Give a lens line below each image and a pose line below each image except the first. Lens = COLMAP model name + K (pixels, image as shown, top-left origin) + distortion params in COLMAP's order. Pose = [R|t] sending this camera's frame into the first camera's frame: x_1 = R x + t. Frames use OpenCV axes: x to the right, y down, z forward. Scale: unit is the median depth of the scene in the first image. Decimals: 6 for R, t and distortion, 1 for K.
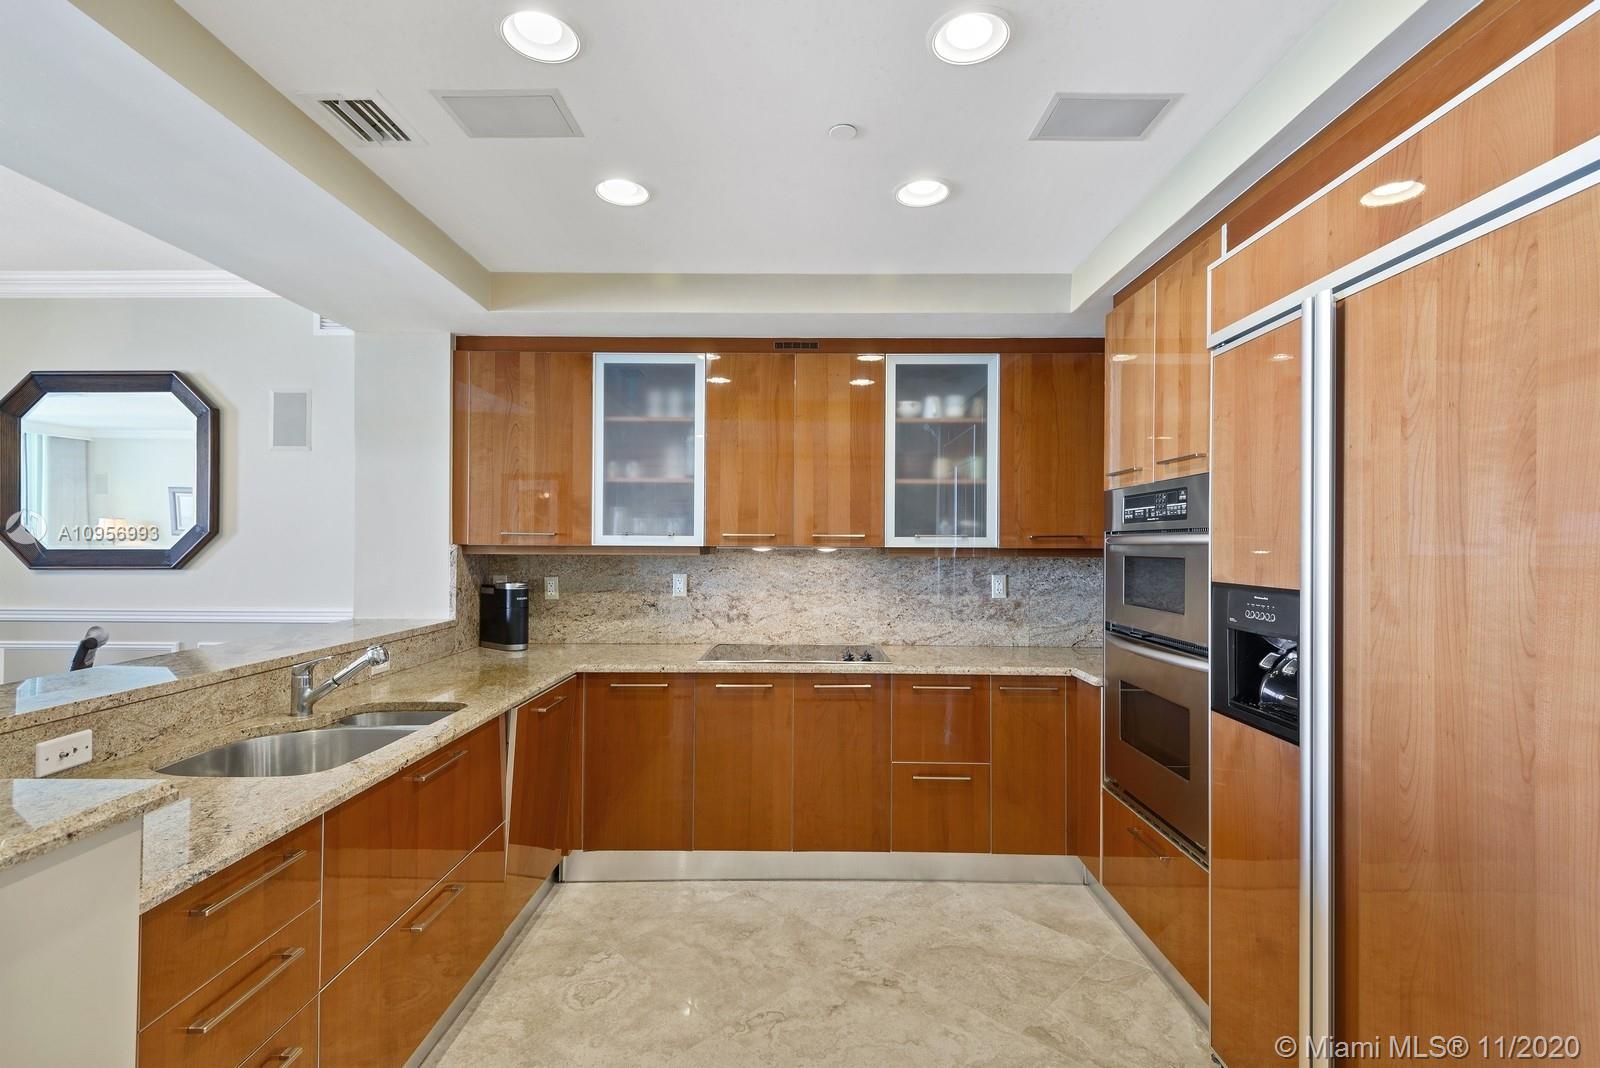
lens RADIAL K [[738.8, 0, 801.2], [0, 738.8, 536.6], [0, 0, 1]] dist [0.037734, -0.026627]
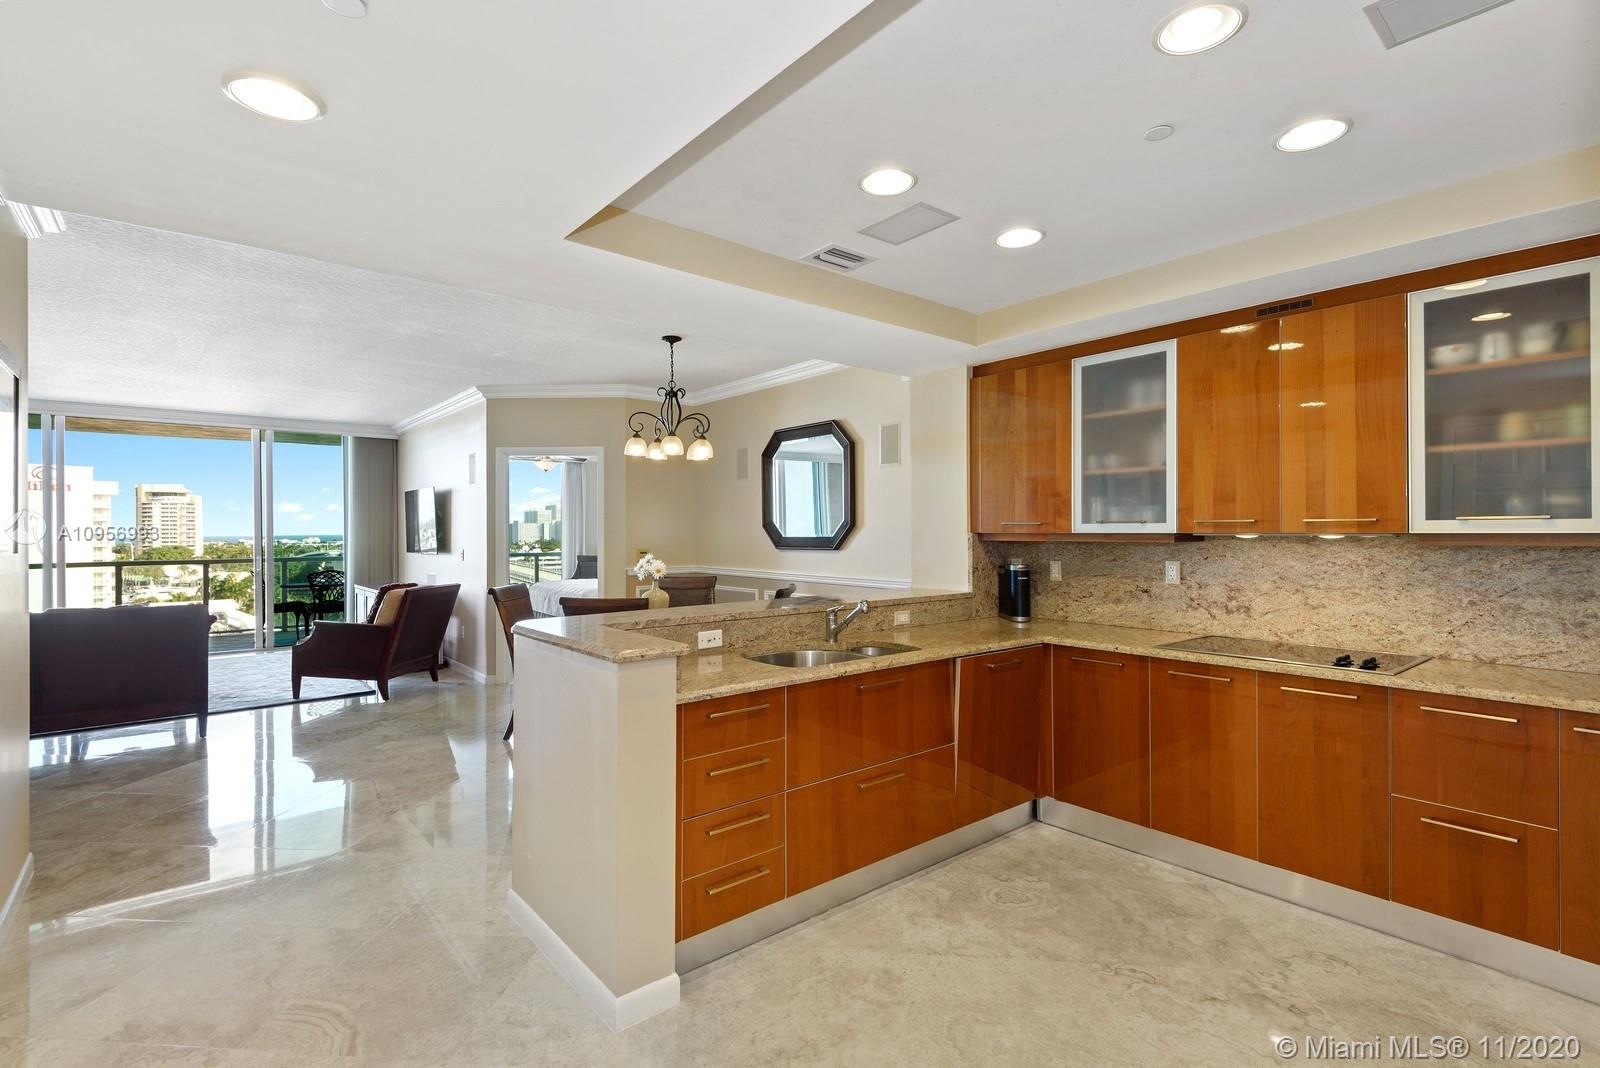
lens RADIAL K [[738.8, 0, 801.2], [0, 738.8, 536.6], [0, 0, 1]] dist [0.037734, -0.026627]
pose [[0.647970, -0.001263, -0.761665, 0.302378], [0.011402, 0.999903, 0.008042, 0.003772], [0.761580, -0.013895, 0.647921, -0.031320]]
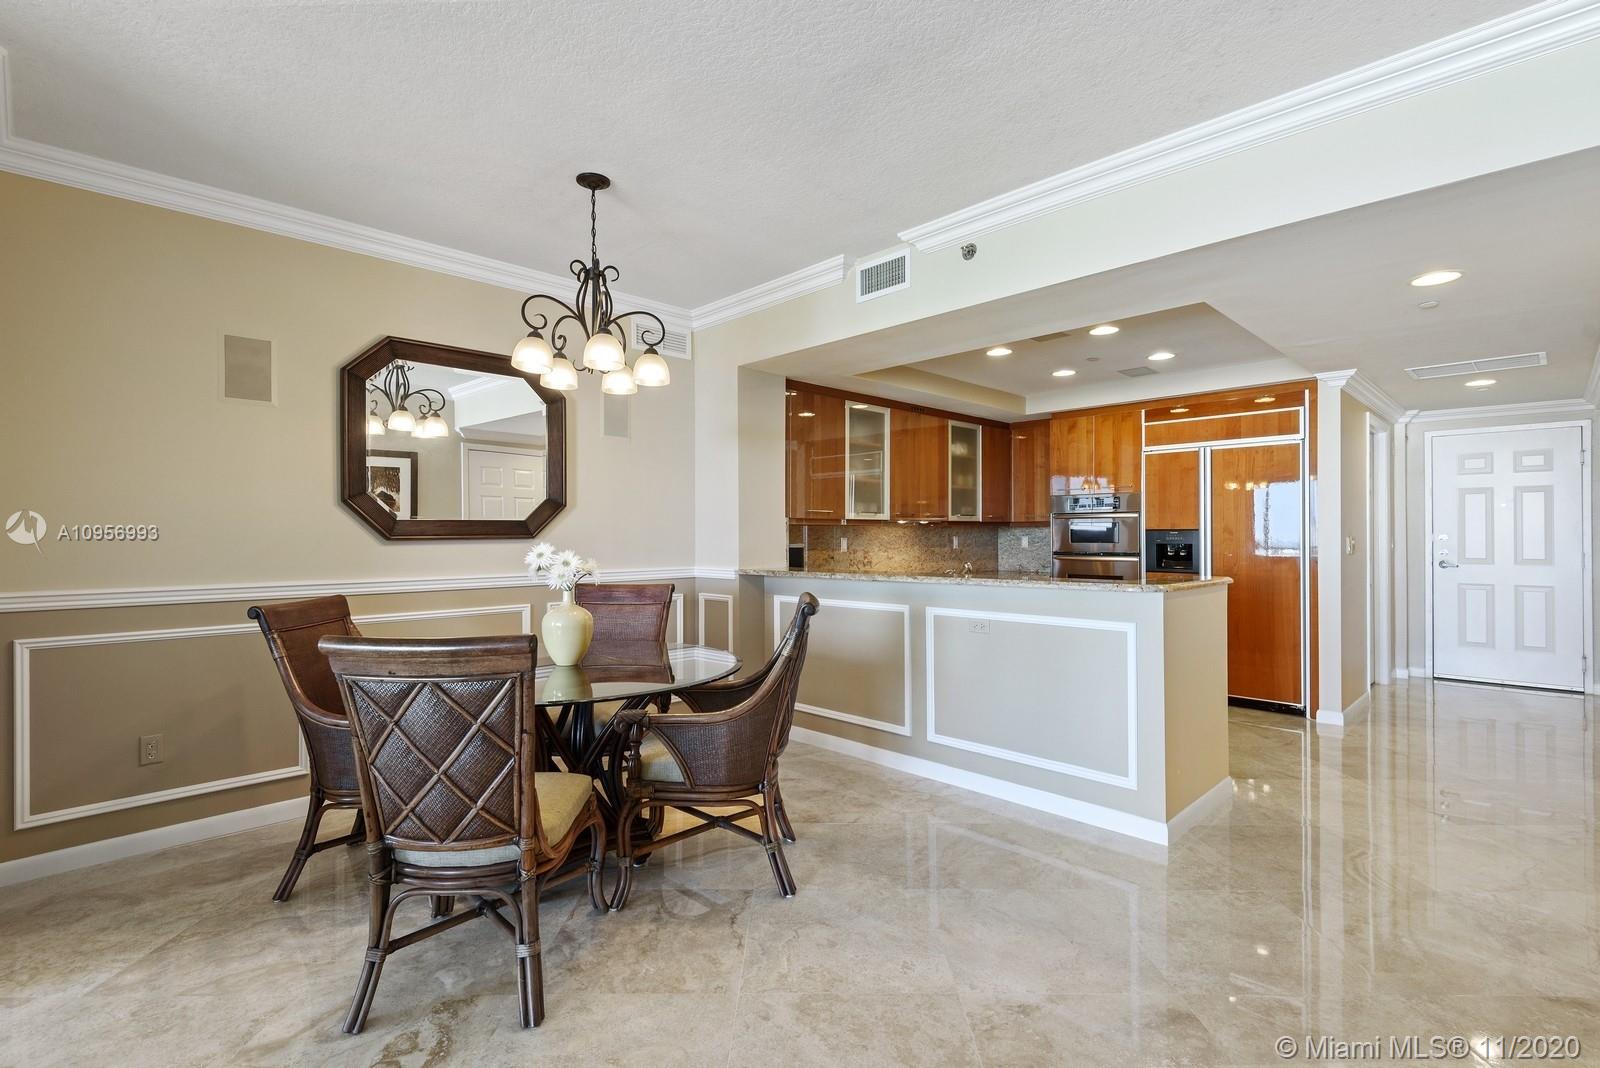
lens RADIAL K [[738.8, 0, 801.2], [0, 738.8, 536.6], [0, 0, 1]] dist [0.037734, -0.026627]
pose [[0.706281, -0.009301, 0.707870, -1.500547], [0.000981, 0.999926, 0.012159, 0.031083], [-0.707931, -0.007893, 0.706238, -0.073894]]
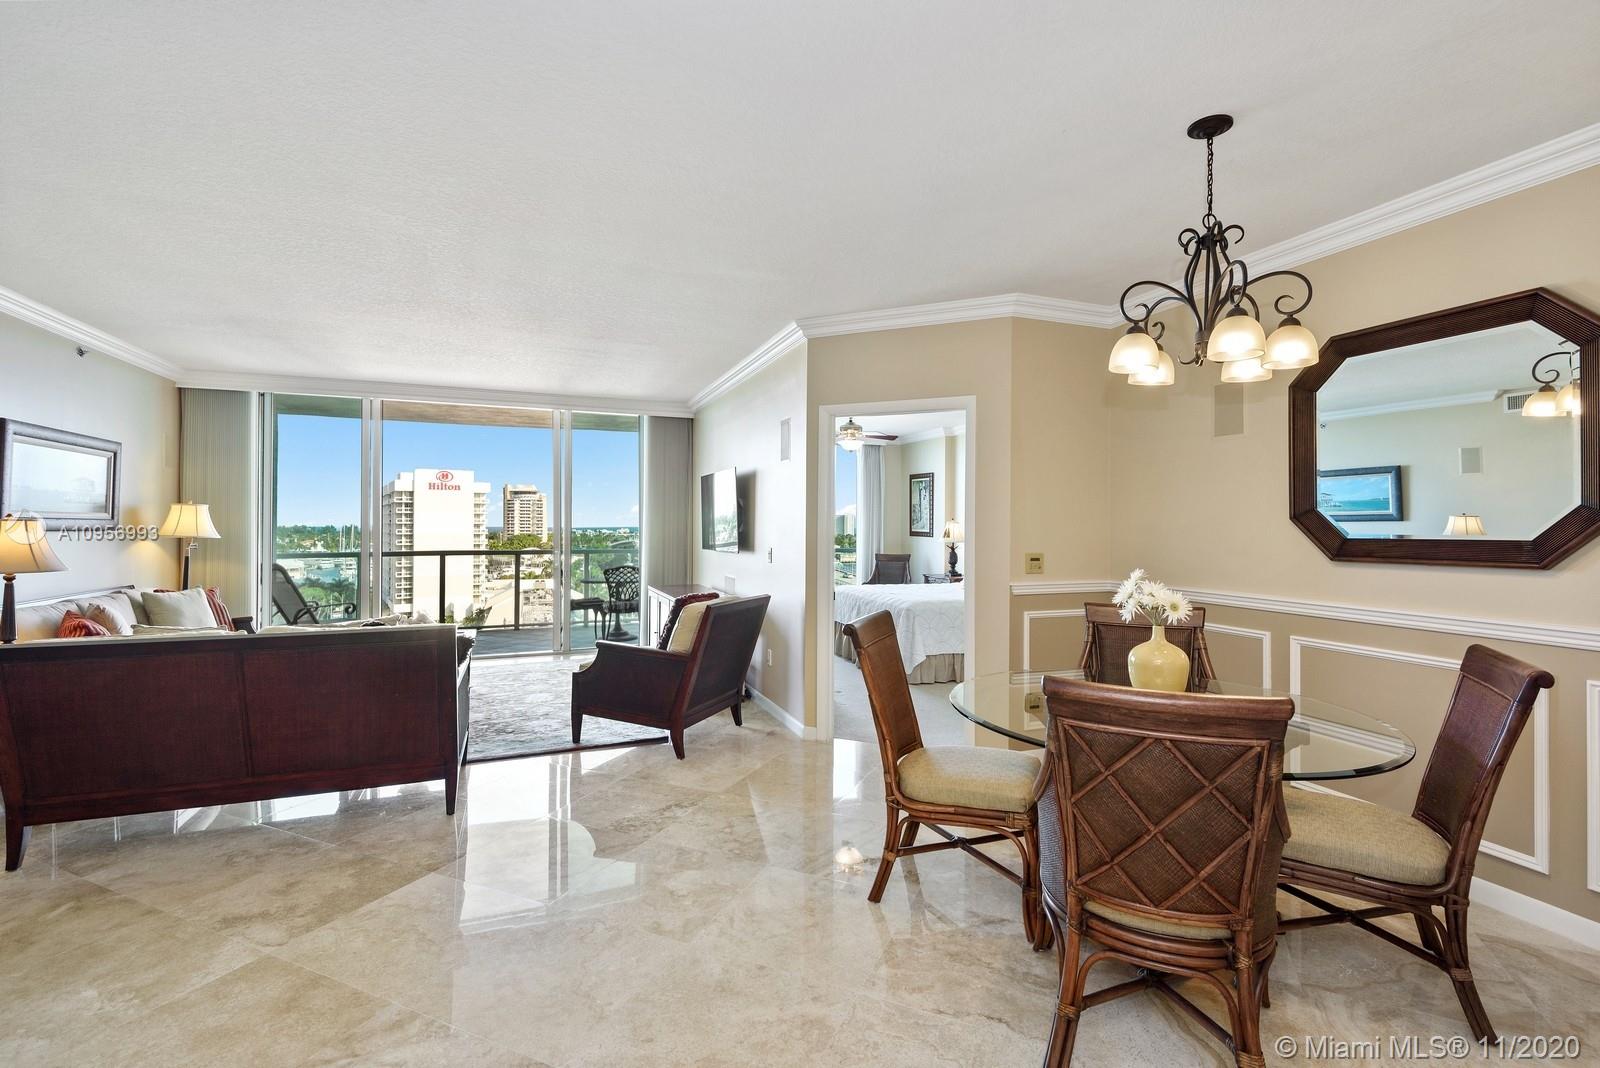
lens RADIAL K [[729.1, 0, 805.3], [0, 729.1, 522.8], [0, 0, 1]] dist [0.016712, -0.000007]
pose [[0.361424, -0.006291, -0.932380, -0.496629], [0.003824, 0.999979, -0.005265, 0.001374], [0.932394, -0.001662, 0.361441, 0.118321]]
